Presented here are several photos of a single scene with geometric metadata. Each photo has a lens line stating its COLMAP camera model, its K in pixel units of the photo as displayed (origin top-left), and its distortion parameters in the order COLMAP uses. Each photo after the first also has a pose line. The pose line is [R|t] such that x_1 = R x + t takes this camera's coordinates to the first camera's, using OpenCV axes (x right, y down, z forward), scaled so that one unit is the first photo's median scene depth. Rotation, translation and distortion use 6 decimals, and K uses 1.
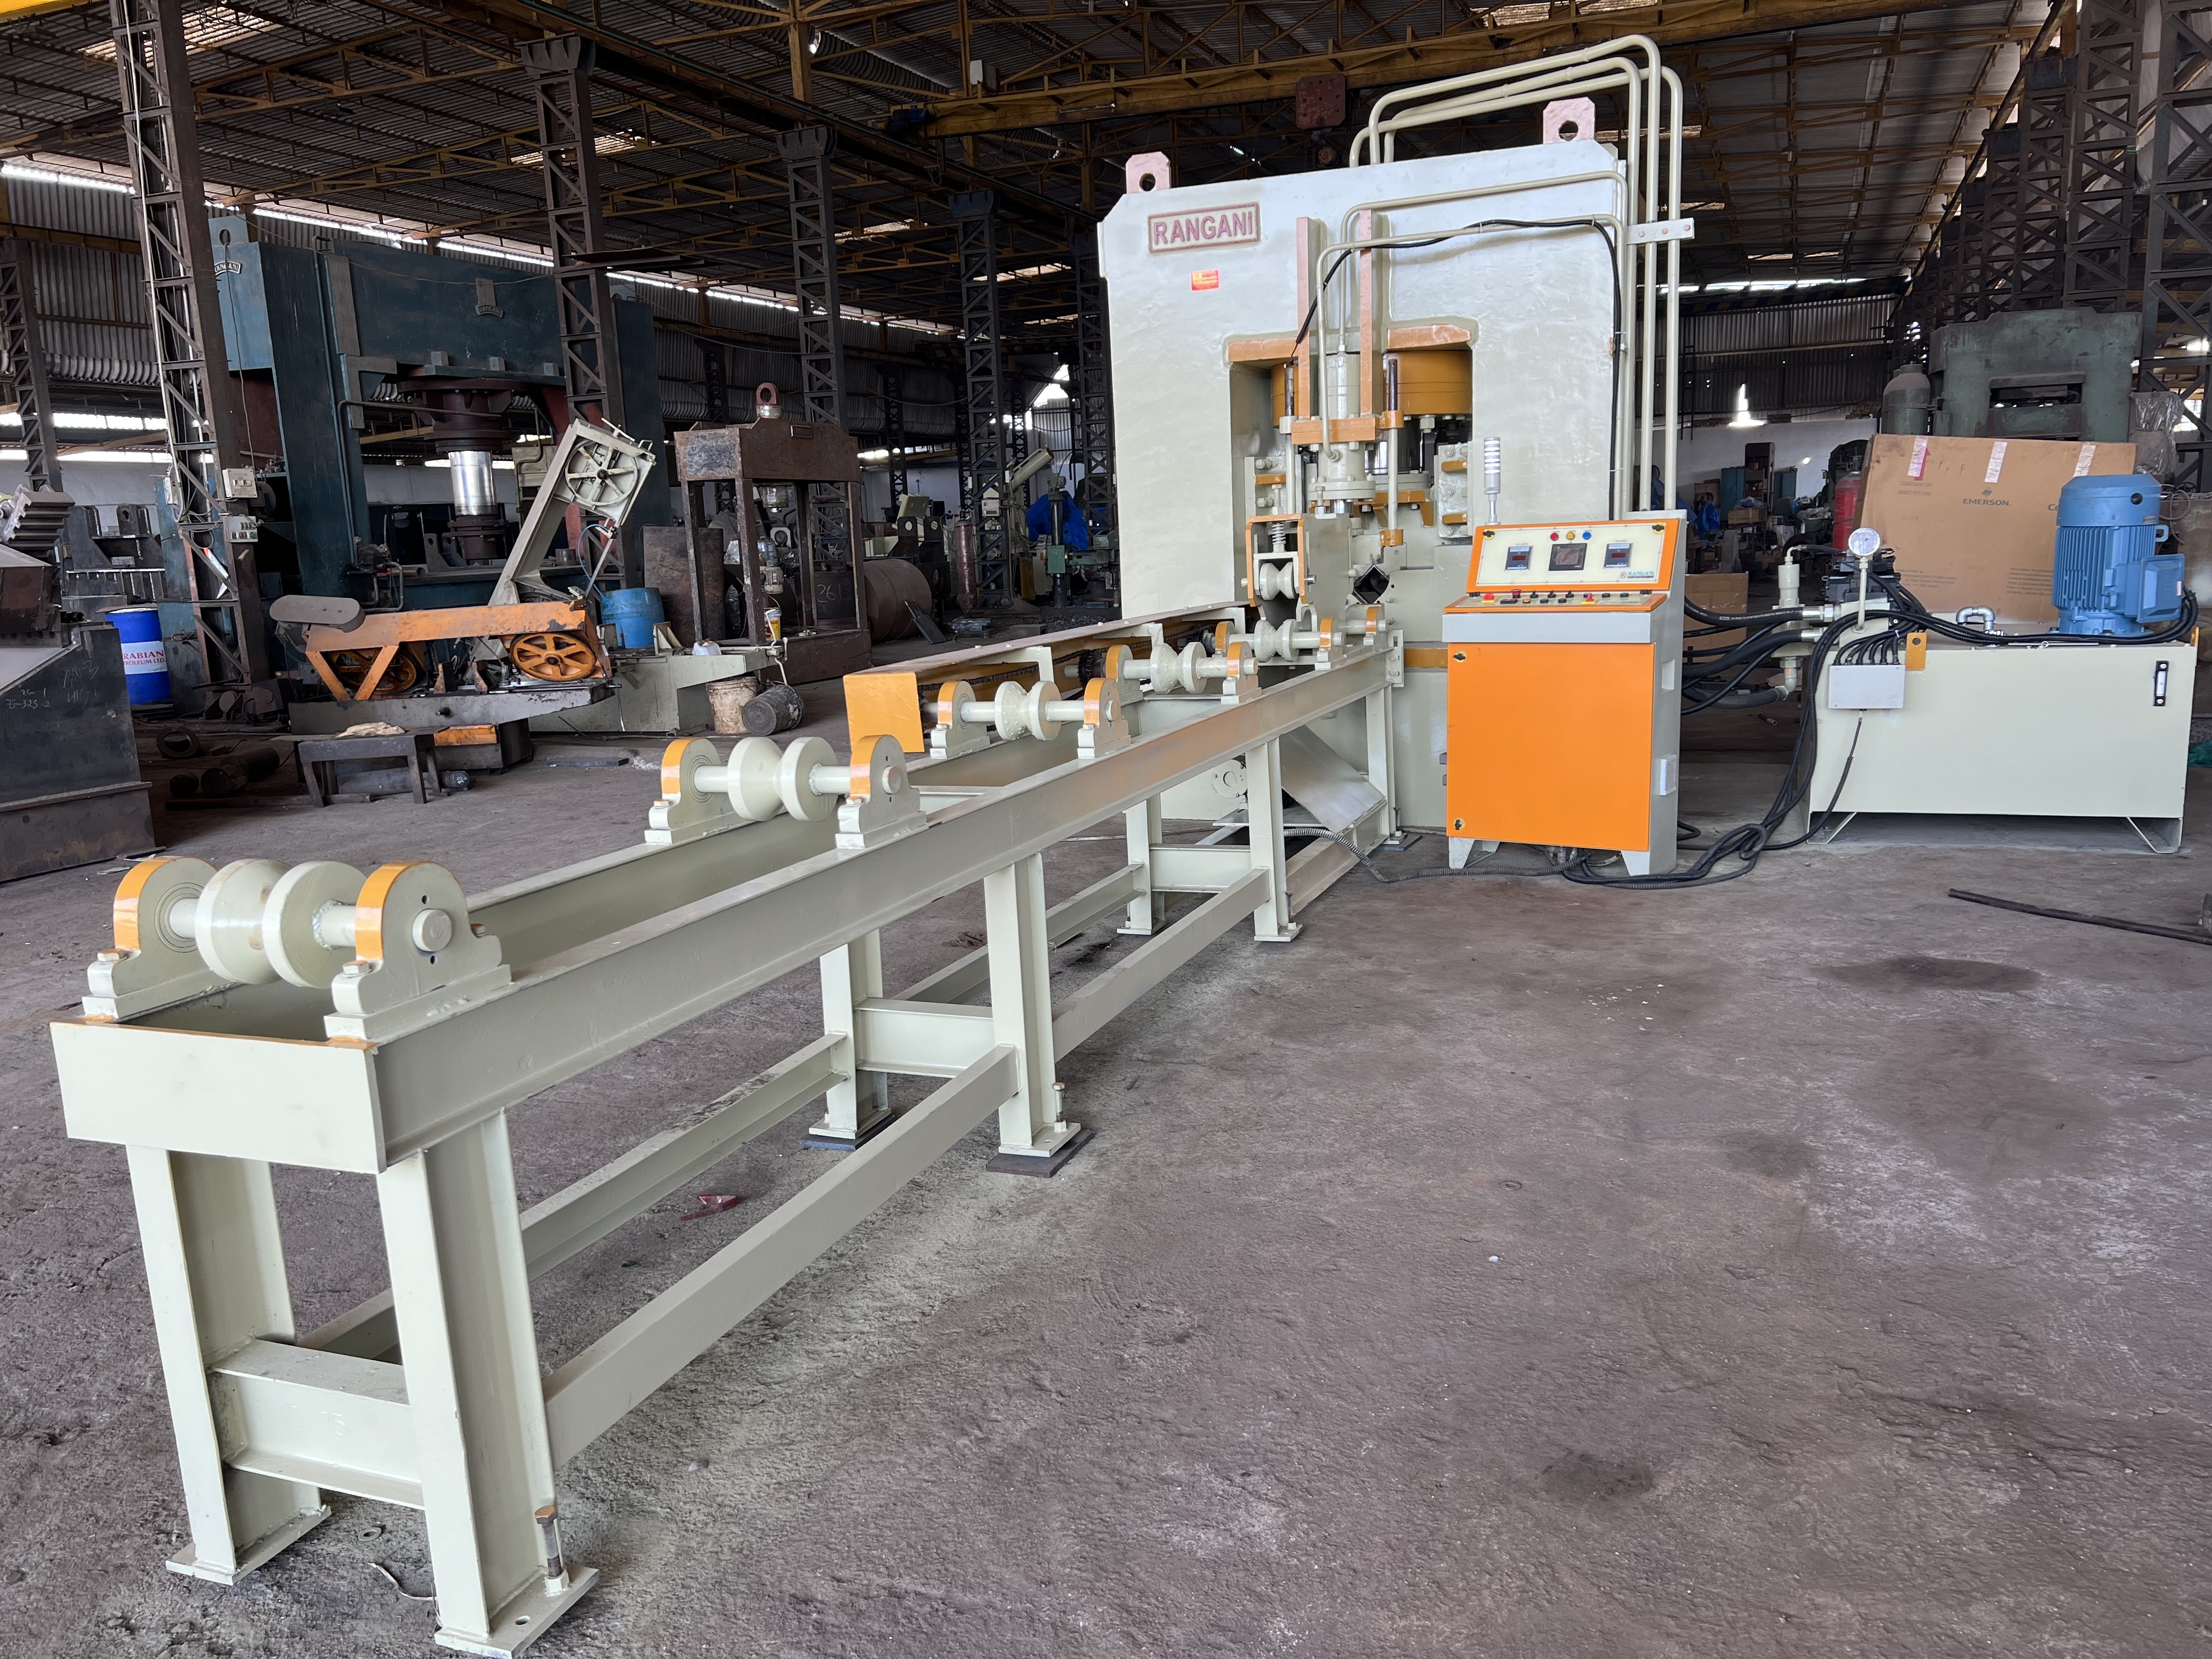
lens RADIAL K [[1642.0, 0, 1197.7], [0, 1642.0, 832.9], [0, 0, 1]] dist [0.069501, -0.084594]
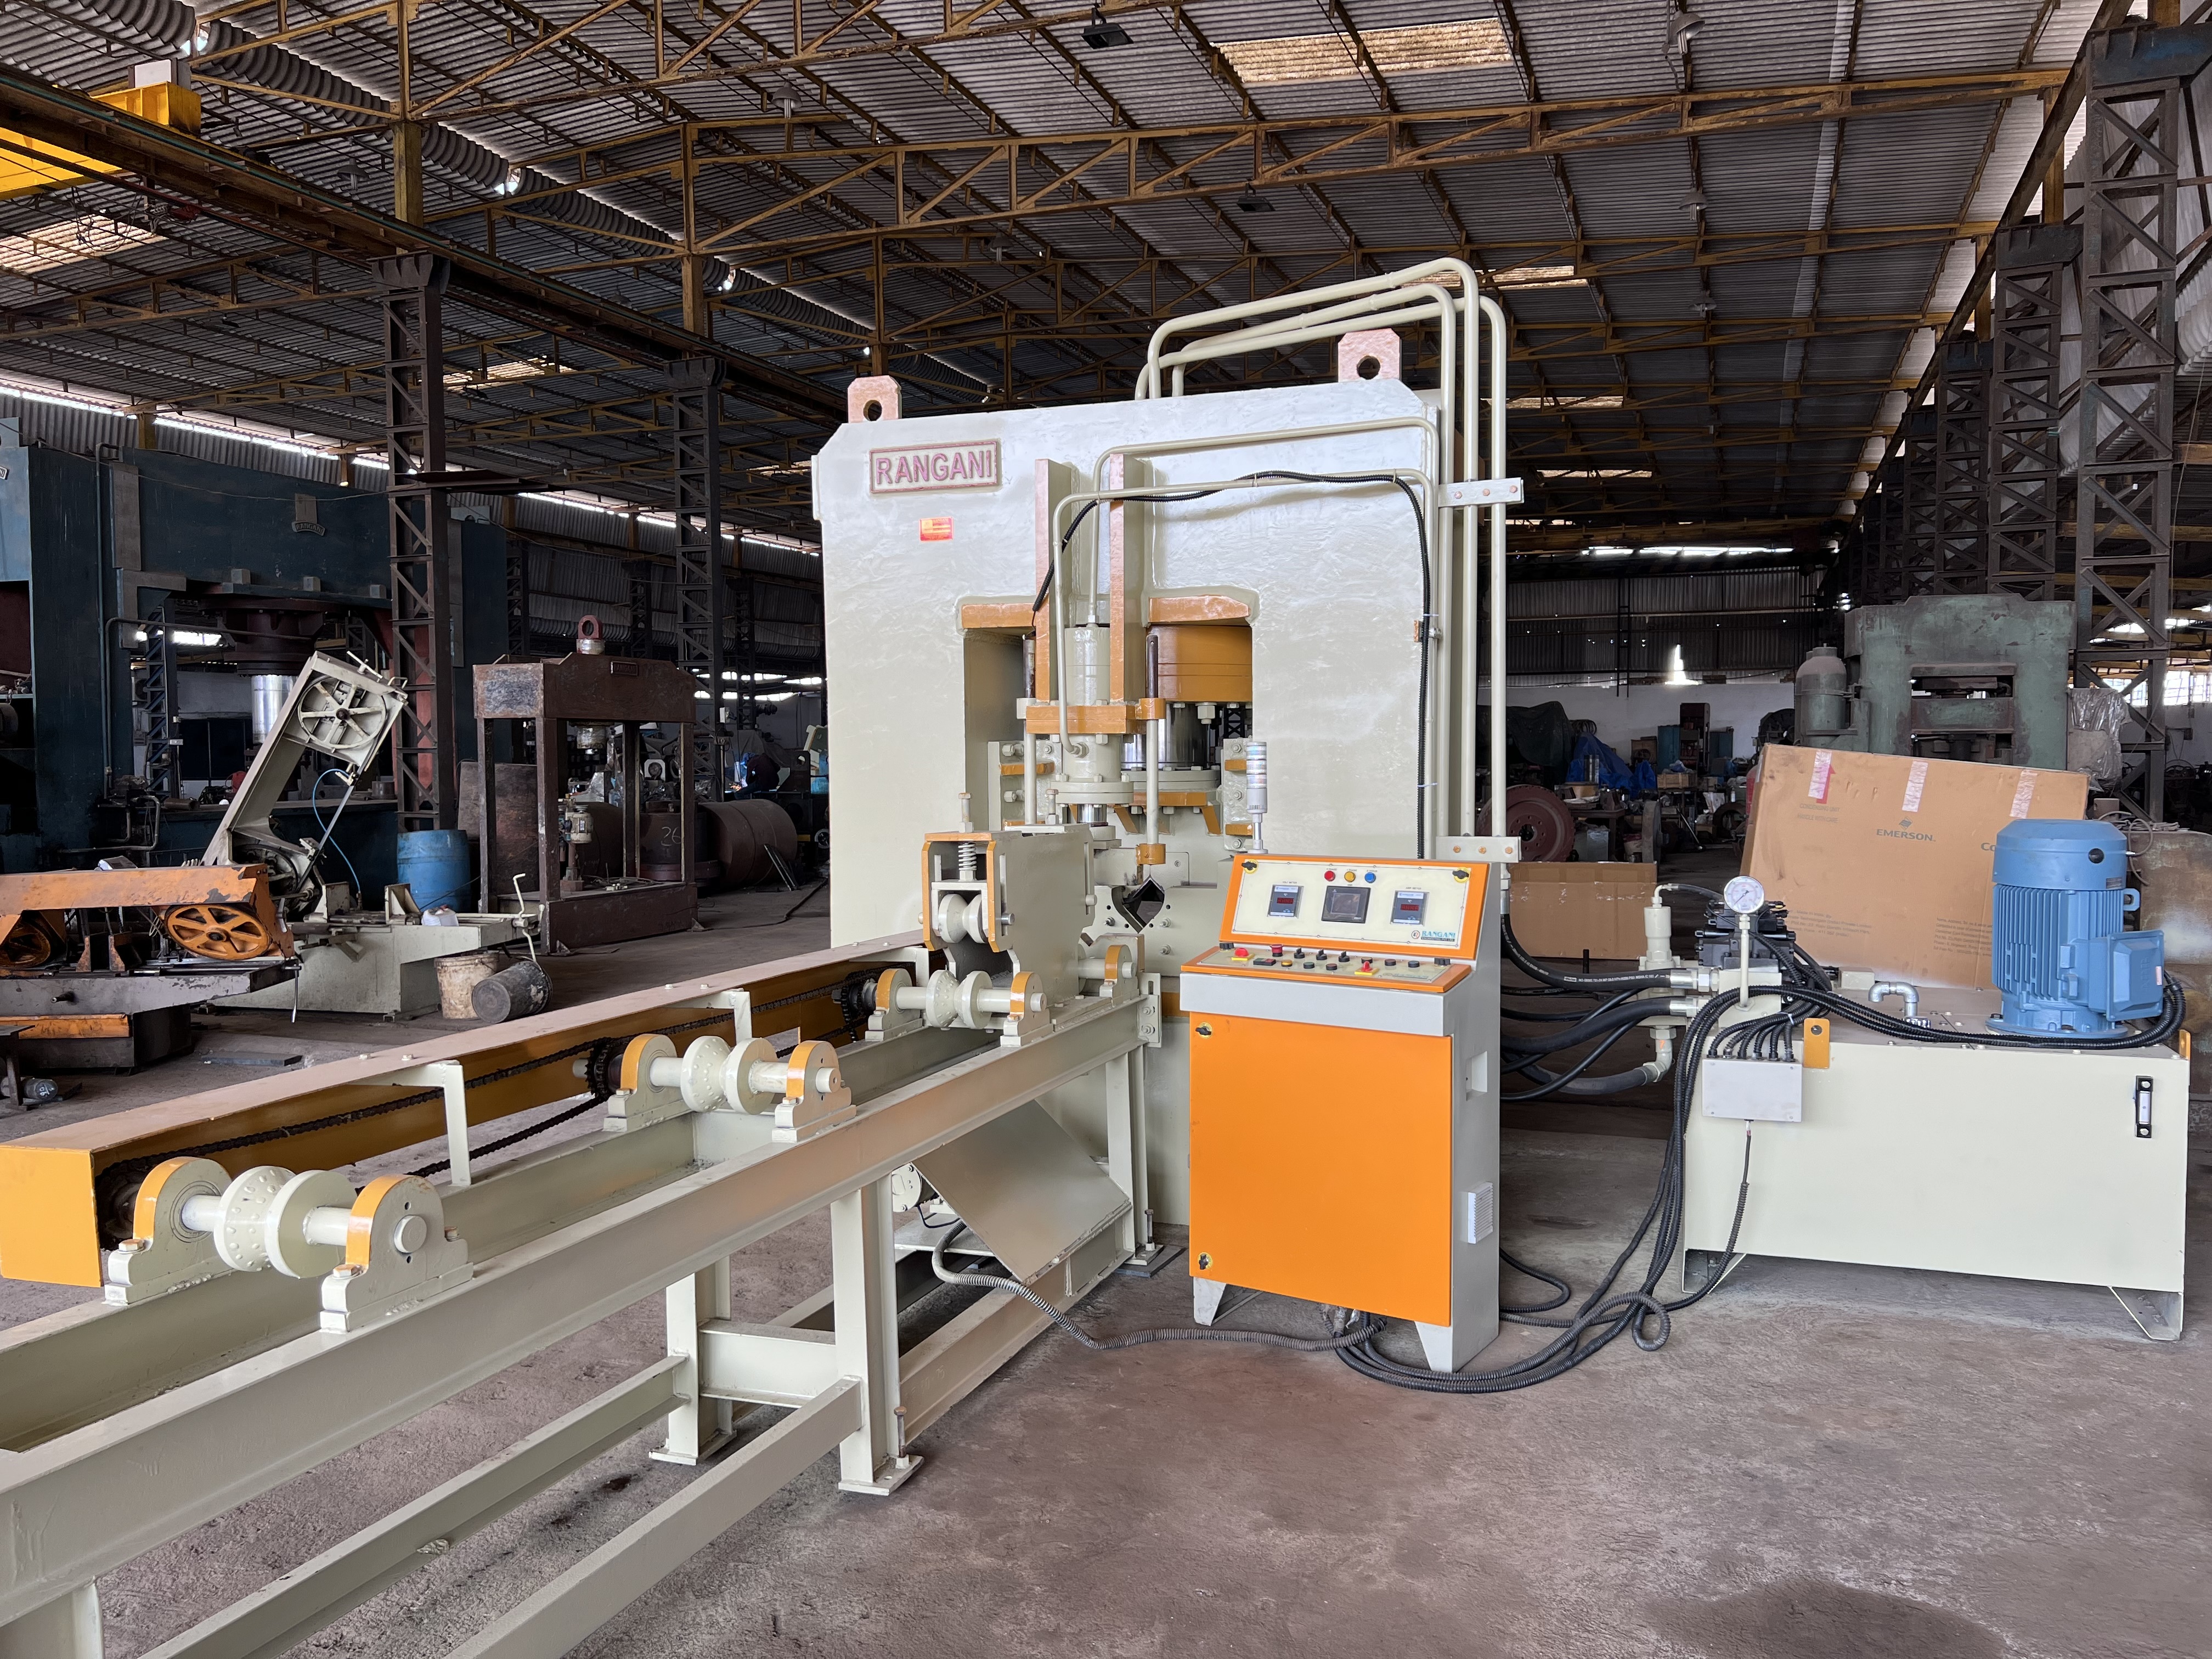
lens RADIAL K [[1665.0, 0, 1197.0], [0, 1665.0, 799.2], [0, 0, 1]] dist [0.071192, -0.098285]
pose [[0.999038, 0.033301, 0.028527, 0.068648], [-0.028339, 0.986792, -0.159492, -0.047267], [-0.033461, 0.158530, 0.986787, 0.130914]]
